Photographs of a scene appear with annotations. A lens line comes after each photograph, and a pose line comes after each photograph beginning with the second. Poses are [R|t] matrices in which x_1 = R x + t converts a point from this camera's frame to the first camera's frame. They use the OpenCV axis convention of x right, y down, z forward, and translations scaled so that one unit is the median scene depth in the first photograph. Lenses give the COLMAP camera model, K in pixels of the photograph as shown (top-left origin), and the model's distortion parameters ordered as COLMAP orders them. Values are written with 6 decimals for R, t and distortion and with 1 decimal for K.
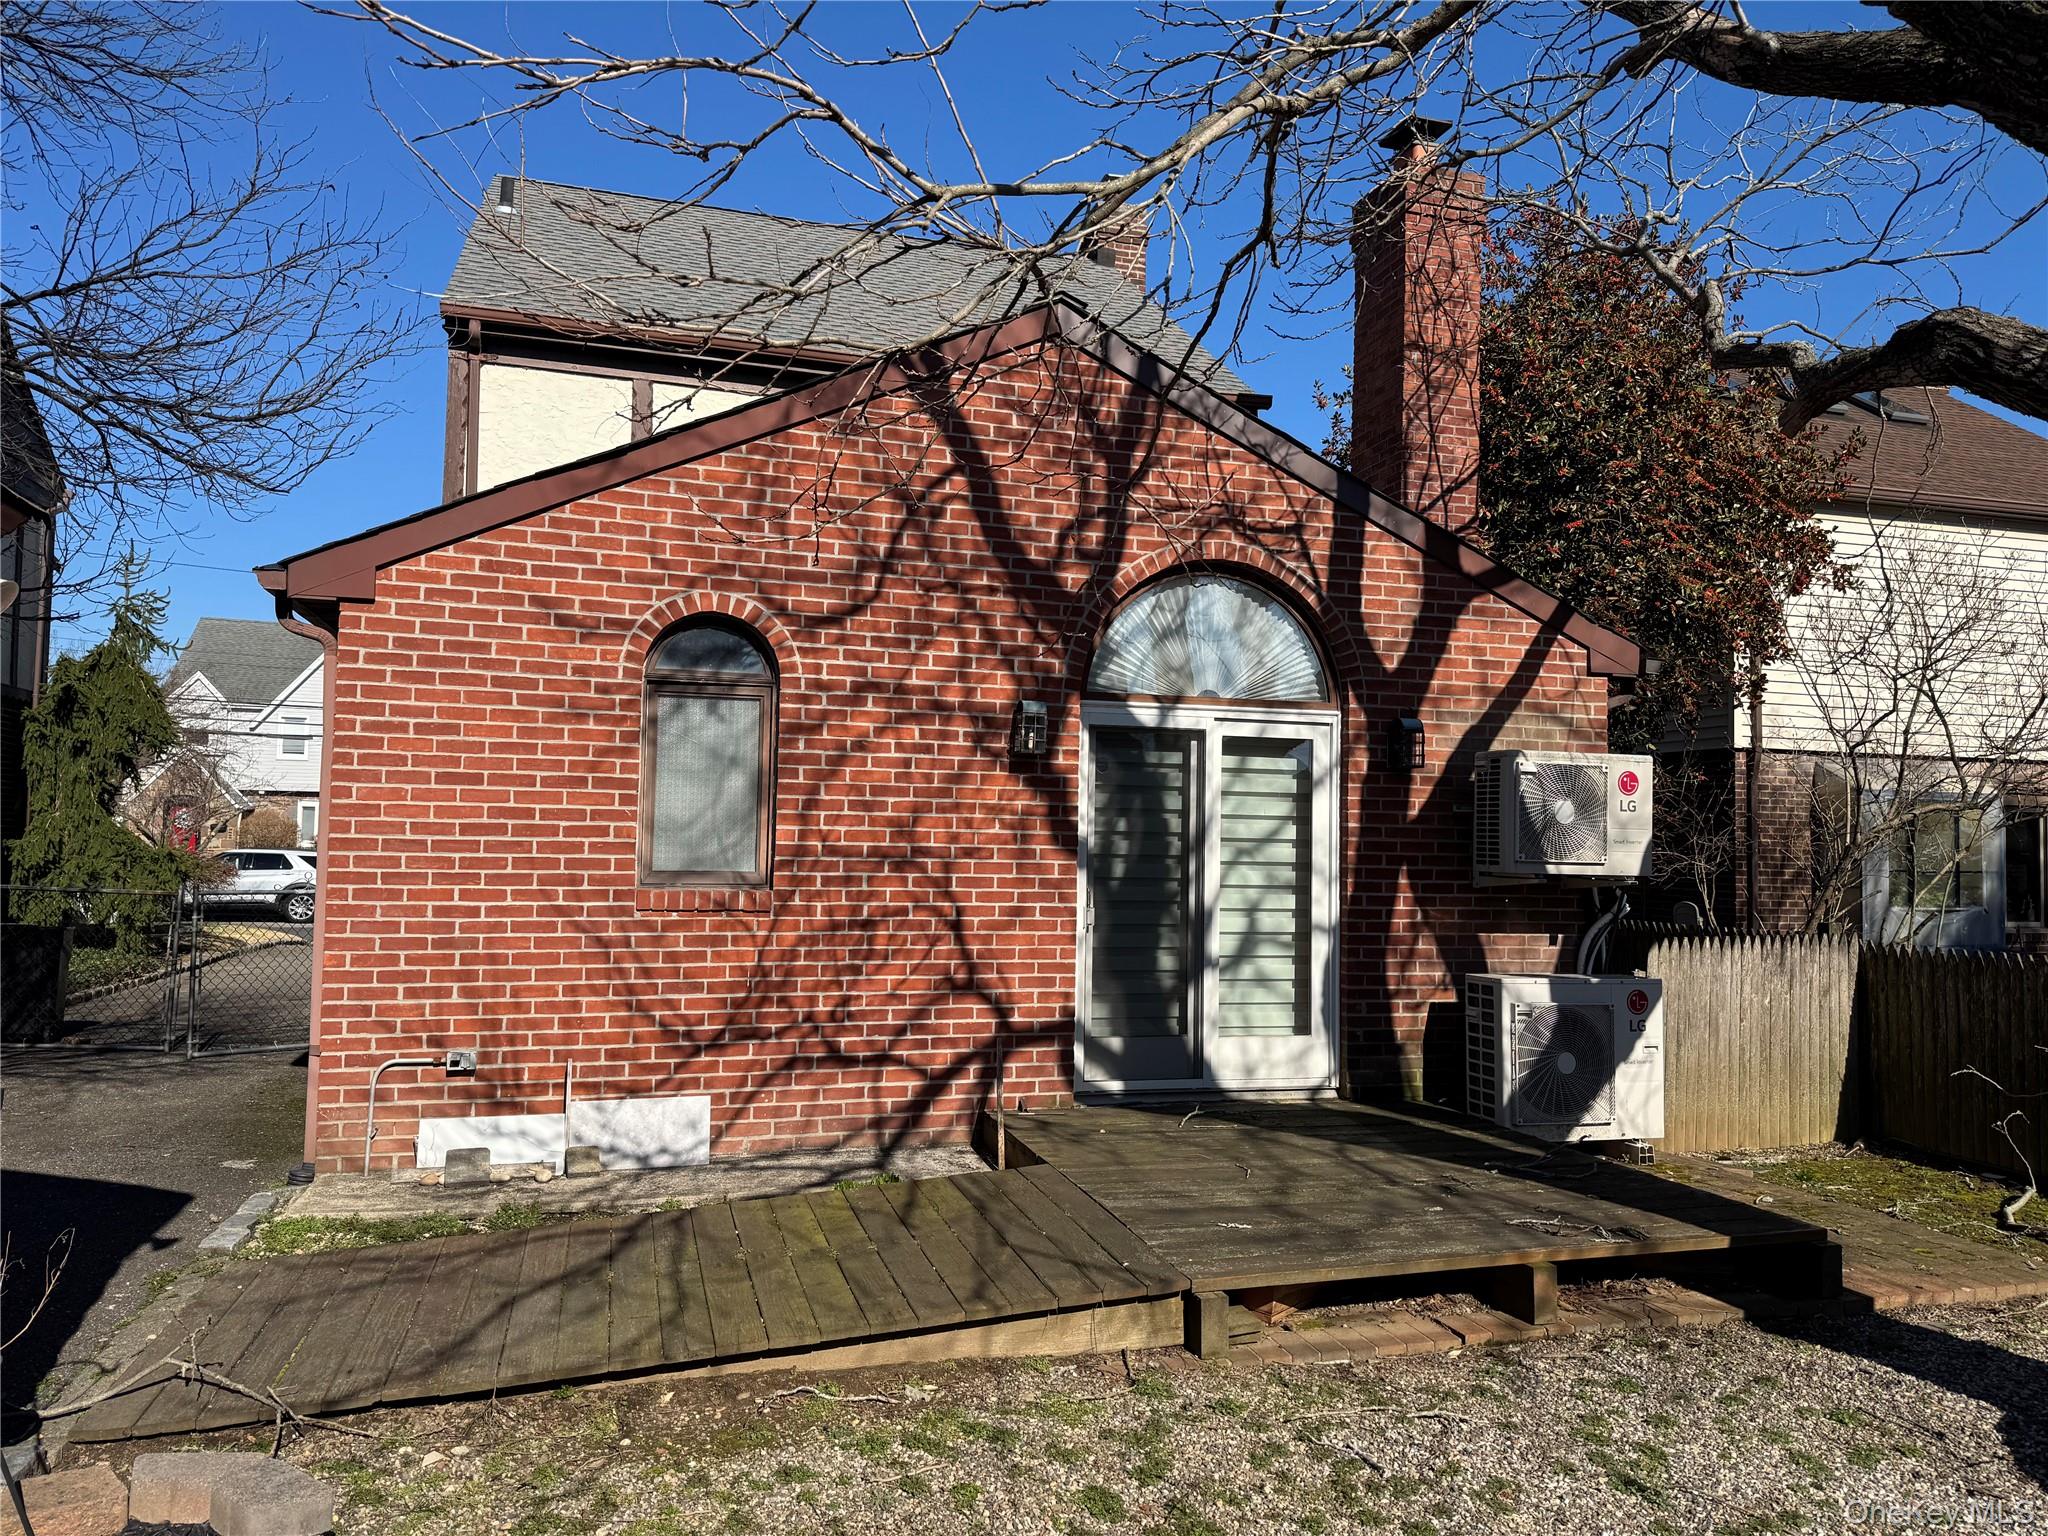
lens RADIAL K [[1442.6, 0, 1020.1], [0, 1442.6, 771.5], [0, 0, 1]] dist [0.095188, -0.049601]
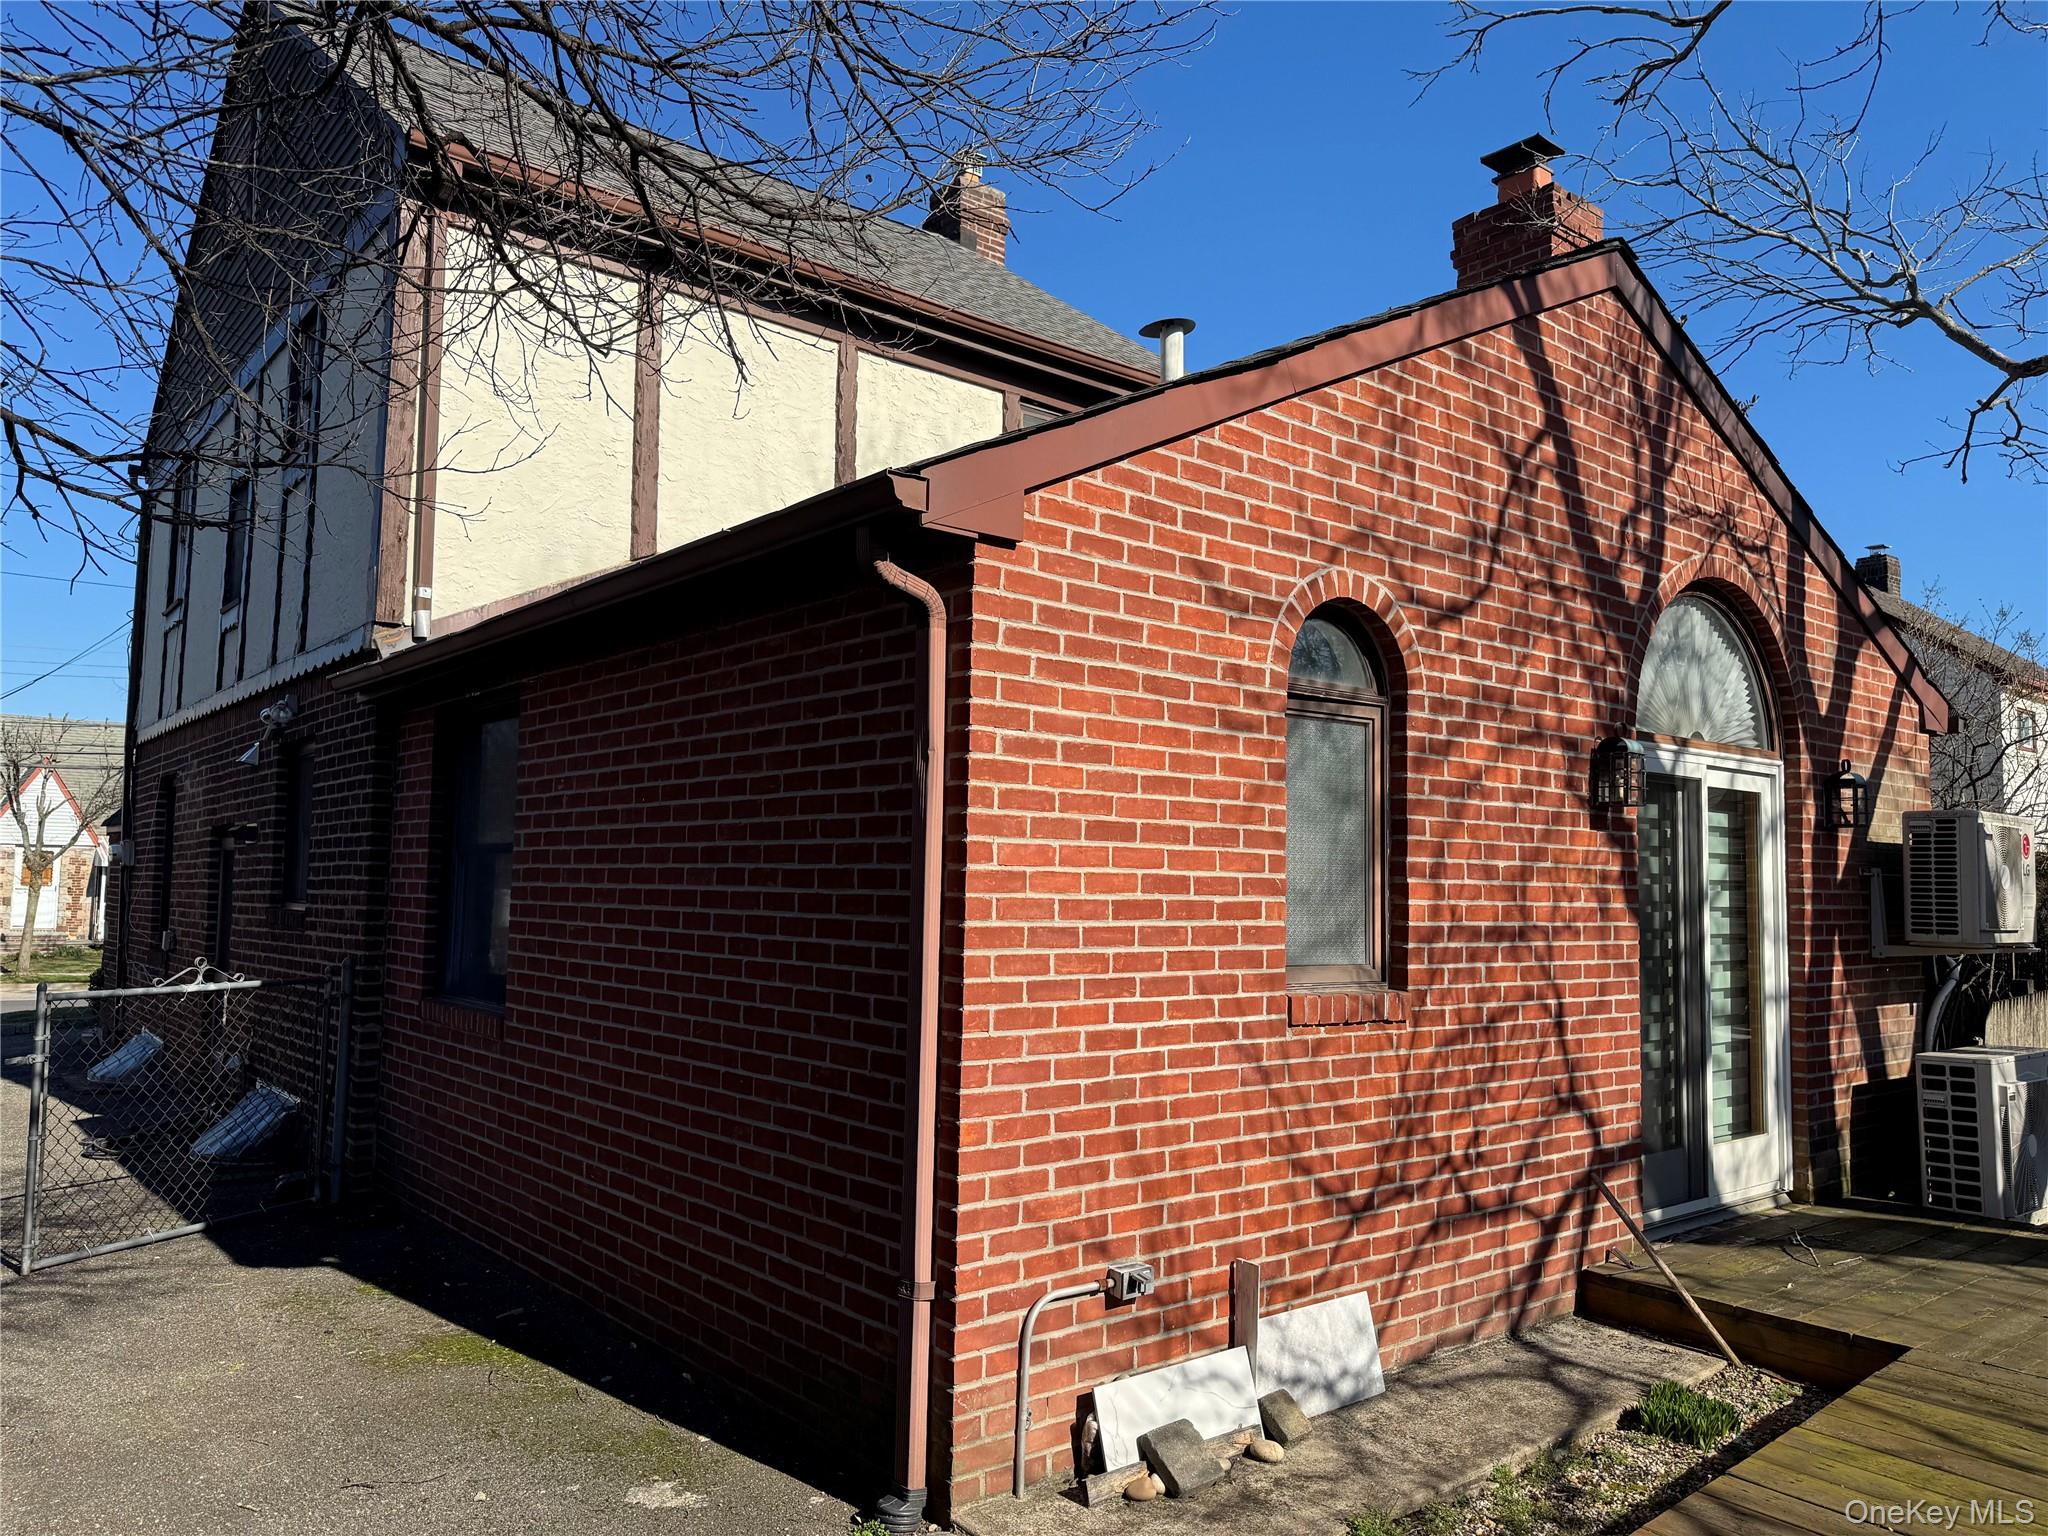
lens RADIAL K [[1442.6, 0, 1017.9], [0, 1442.6, 780.4], [0, 0, 1]] dist [0.095188, -0.049601]
pose [[0.921822, 0.021895, 0.386995, -0.603733], [-0.012671, 0.999572, -0.026370, -0.000198], [-0.387407, 0.019405, 0.921705, 0.390127]]
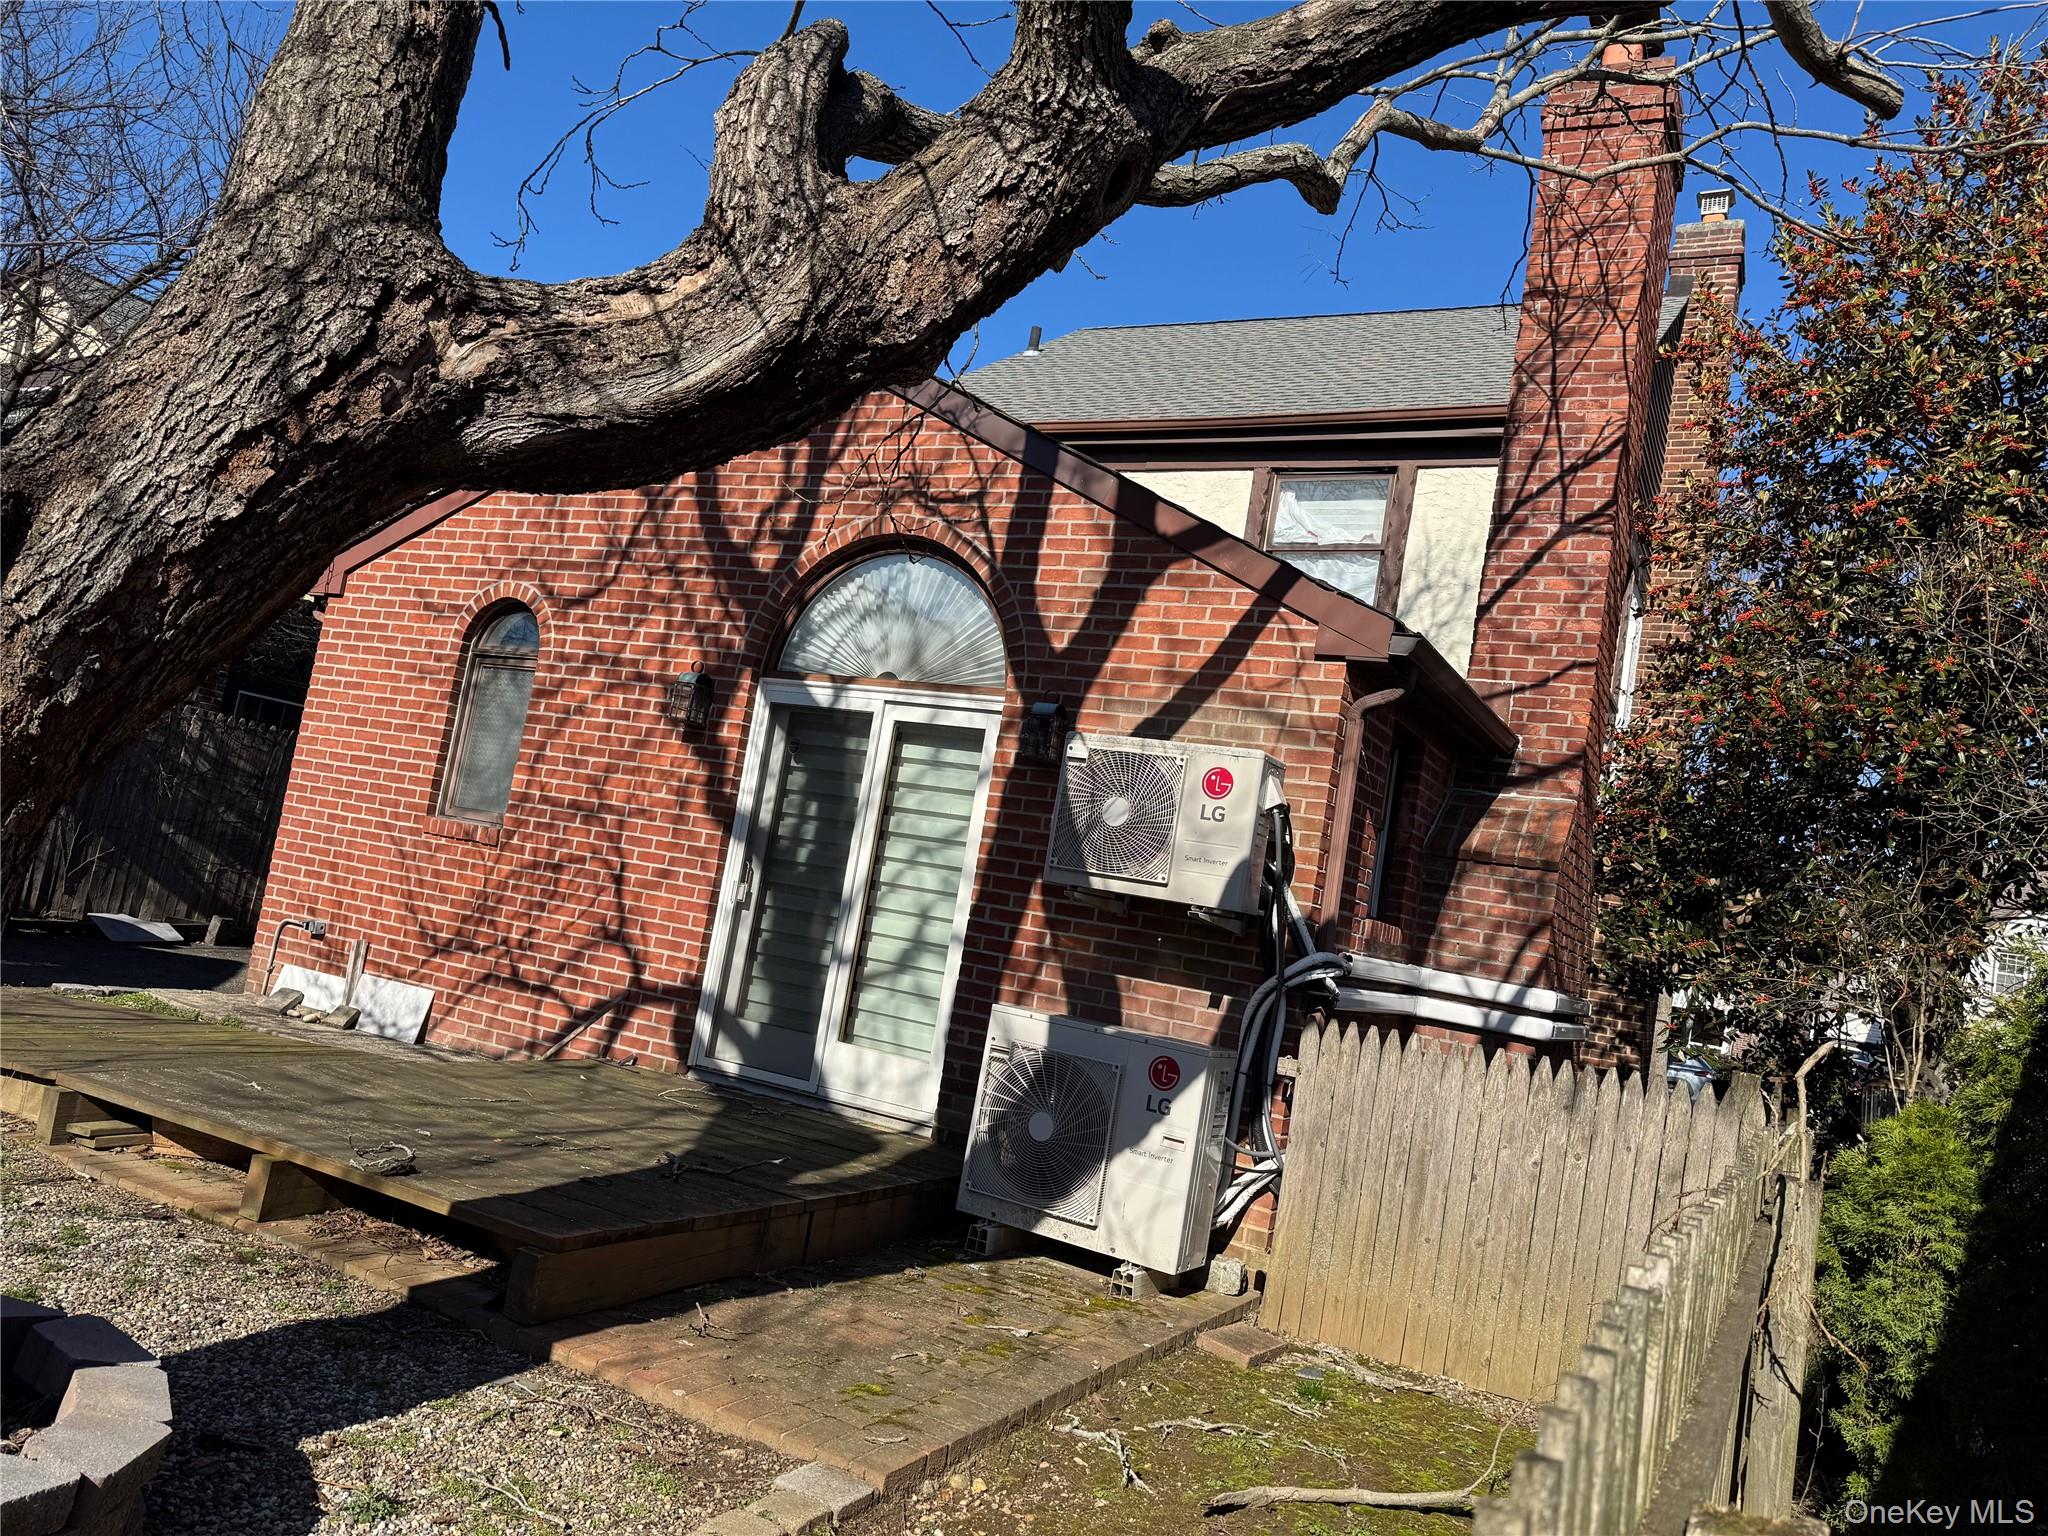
lens RADIAL K [[1442.6, 0, 1042.7], [0, 1442.6, 767.2], [0, 0, 1]] dist [0.095188, -0.049601]
pose [[0.711683, 0.026139, -0.702015, 0.923956], [-0.116062, 0.989950, -0.080801, 0.074326], [0.692847, 0.138982, 0.707564, 0.439940]]
